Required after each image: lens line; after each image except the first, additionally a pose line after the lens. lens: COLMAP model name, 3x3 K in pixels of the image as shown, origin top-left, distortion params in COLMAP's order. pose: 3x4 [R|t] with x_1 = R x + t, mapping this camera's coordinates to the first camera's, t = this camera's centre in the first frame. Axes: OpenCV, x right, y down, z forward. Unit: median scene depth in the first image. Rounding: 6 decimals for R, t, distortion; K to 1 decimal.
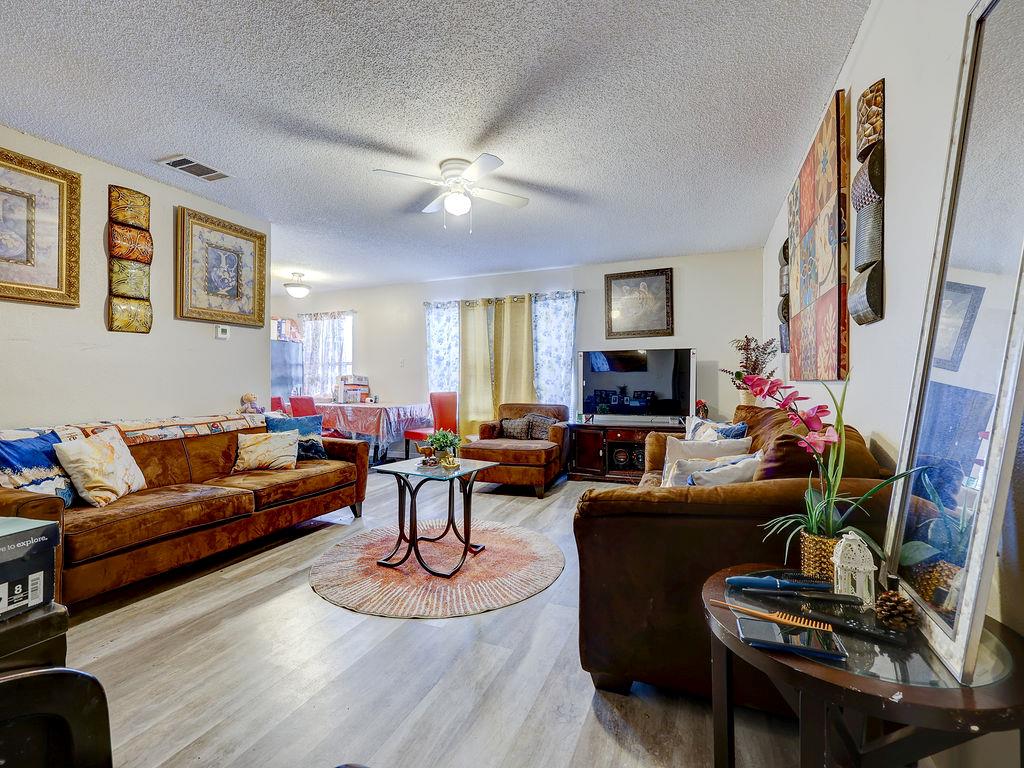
lens RADIAL K [[461.6, 0, 508.9], [0, 461.6, 378.2], [0, 0, 1]] dist [0.000225, -0.000298]
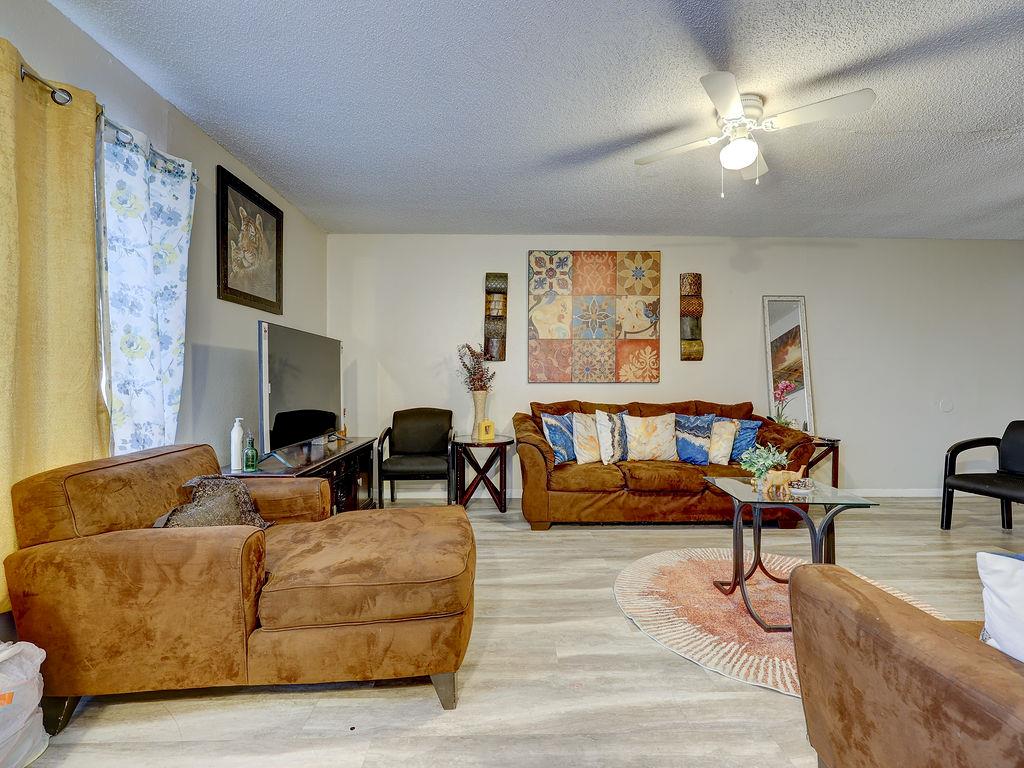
lens RADIAL K [[461.6, 0, 514.0], [0, 461.6, 383.5], [0, 0, 1]] dist [0.000225, -0.000298]
pose [[-0.407966, -0.001099, 0.912996, -0.343649], [-0.002087, 0.999998, 0.000271, 0.003664], [-0.912995, -0.001795, -0.407968, 0.871633]]
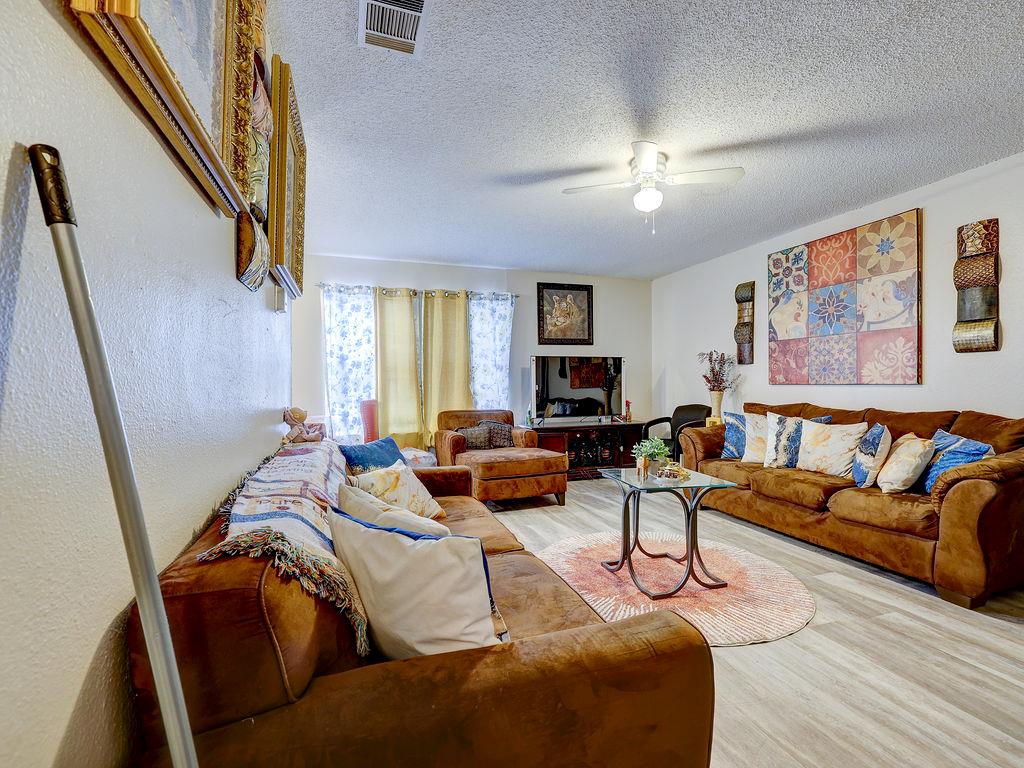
lens RADIAL K [[461.6, 0, 509.3], [0, 461.6, 385.3], [0, 0, 1]] dist [0.000225, -0.000298]
pose [[0.750535, -0.004031, 0.660818, -0.498113], [-0.000603, 0.999977, 0.006784, -0.000804], [-0.660830, -0.005490, 0.750515, 0.251979]]
